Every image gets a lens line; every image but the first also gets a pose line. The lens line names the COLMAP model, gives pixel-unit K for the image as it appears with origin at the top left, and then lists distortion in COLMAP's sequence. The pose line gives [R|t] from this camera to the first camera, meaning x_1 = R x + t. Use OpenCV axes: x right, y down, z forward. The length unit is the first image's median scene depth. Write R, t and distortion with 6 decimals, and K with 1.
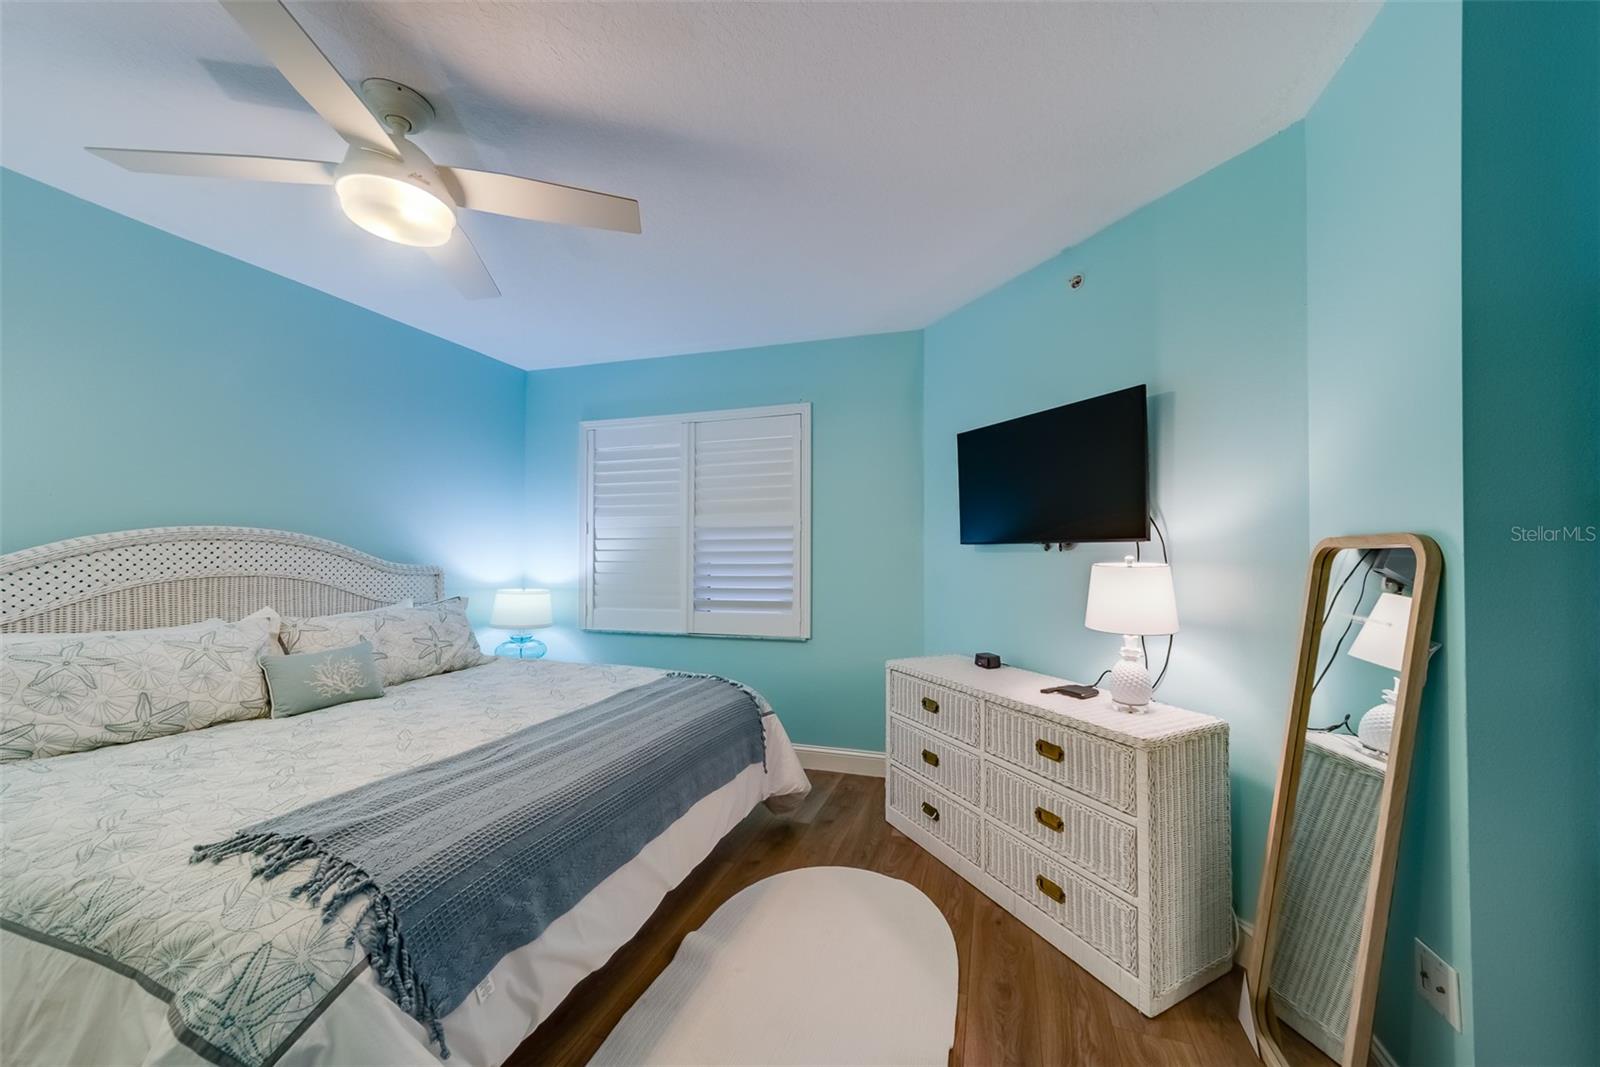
lens RADIAL K [[580.7, 0, 823.1], [0, 580.7, 538.5], [0, 0, 1]] dist [0.008513, -0.000764]
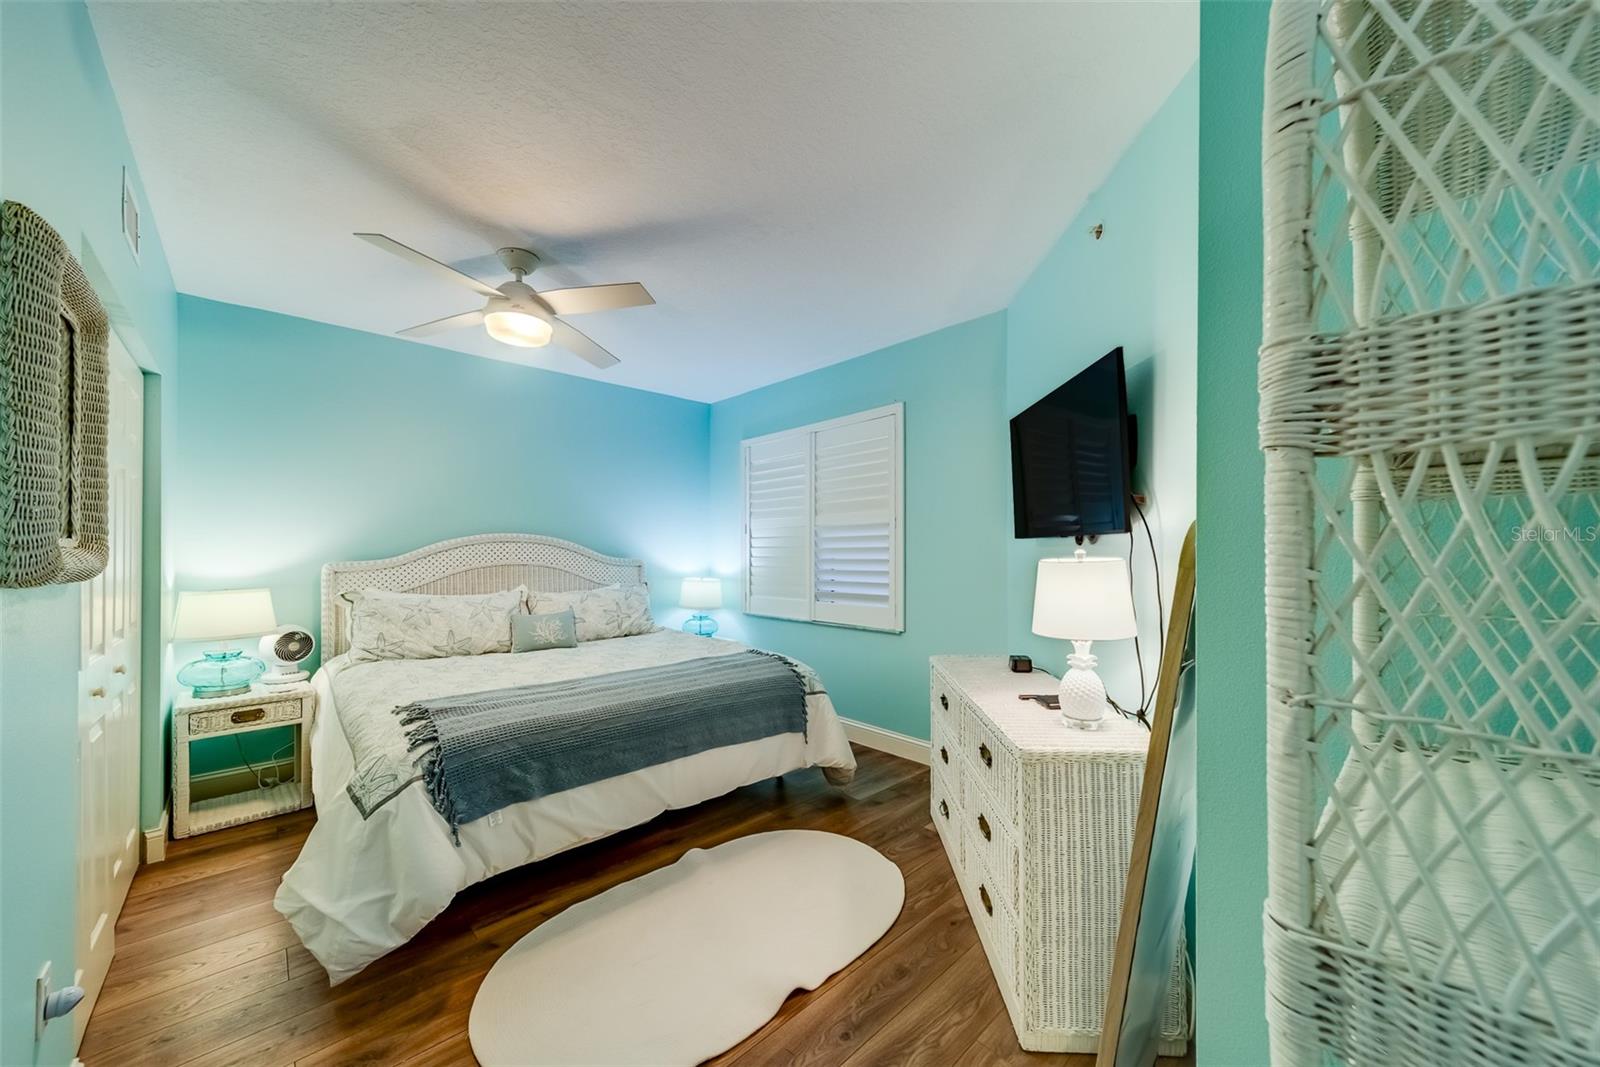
lens RADIAL K [[580.7, 0, 794.2], [0, 580.7, 543.4], [0, 0, 1]] dist [0.008513, -0.000764]
pose [[0.861723, -0.008804, -0.507303, 0.495651], [0.015719, 0.999833, 0.009350, 0.004240], [0.507136, -0.016031, 0.861717, 0.023754]]
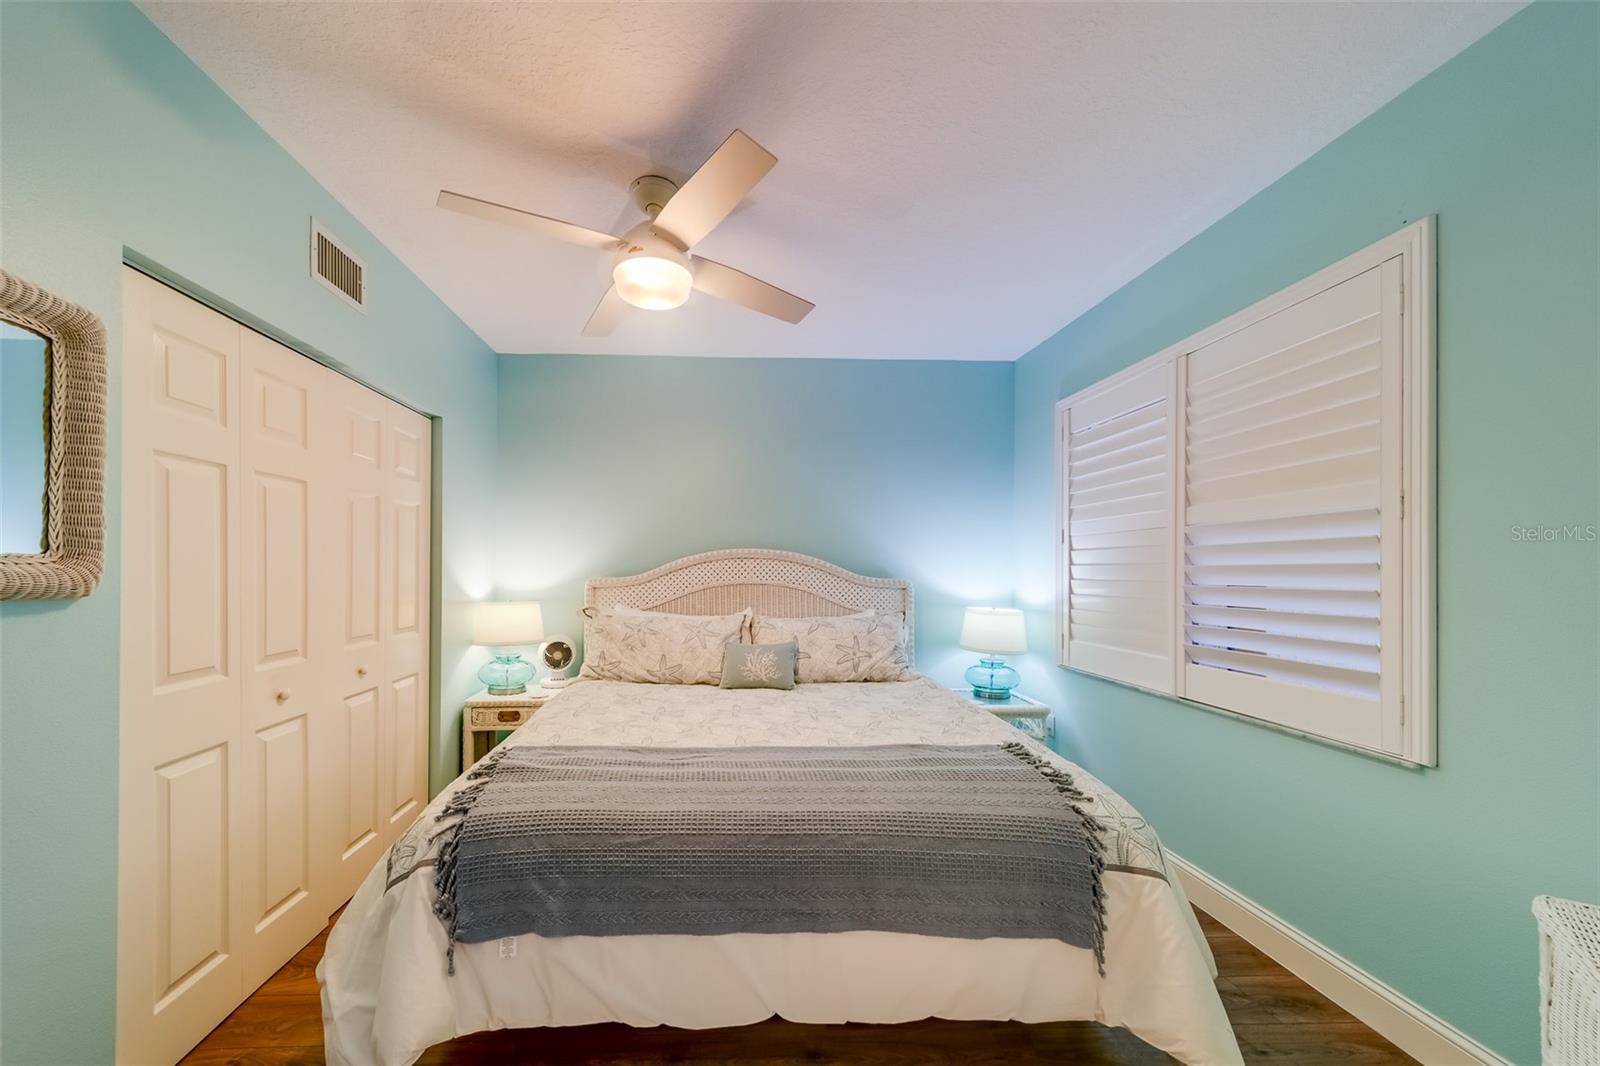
lens RADIAL K [[580.7, 0, 729.9], [0, 580.7, 562.4], [0, 0, 1]] dist [0.008513, -0.000764]
pose [[0.316863, -0.009394, -0.948425, 0.334463], [0.021767, 0.999760, -0.002631, 0.016505], [0.948222, -0.019811, 0.316991, 0.553821]]
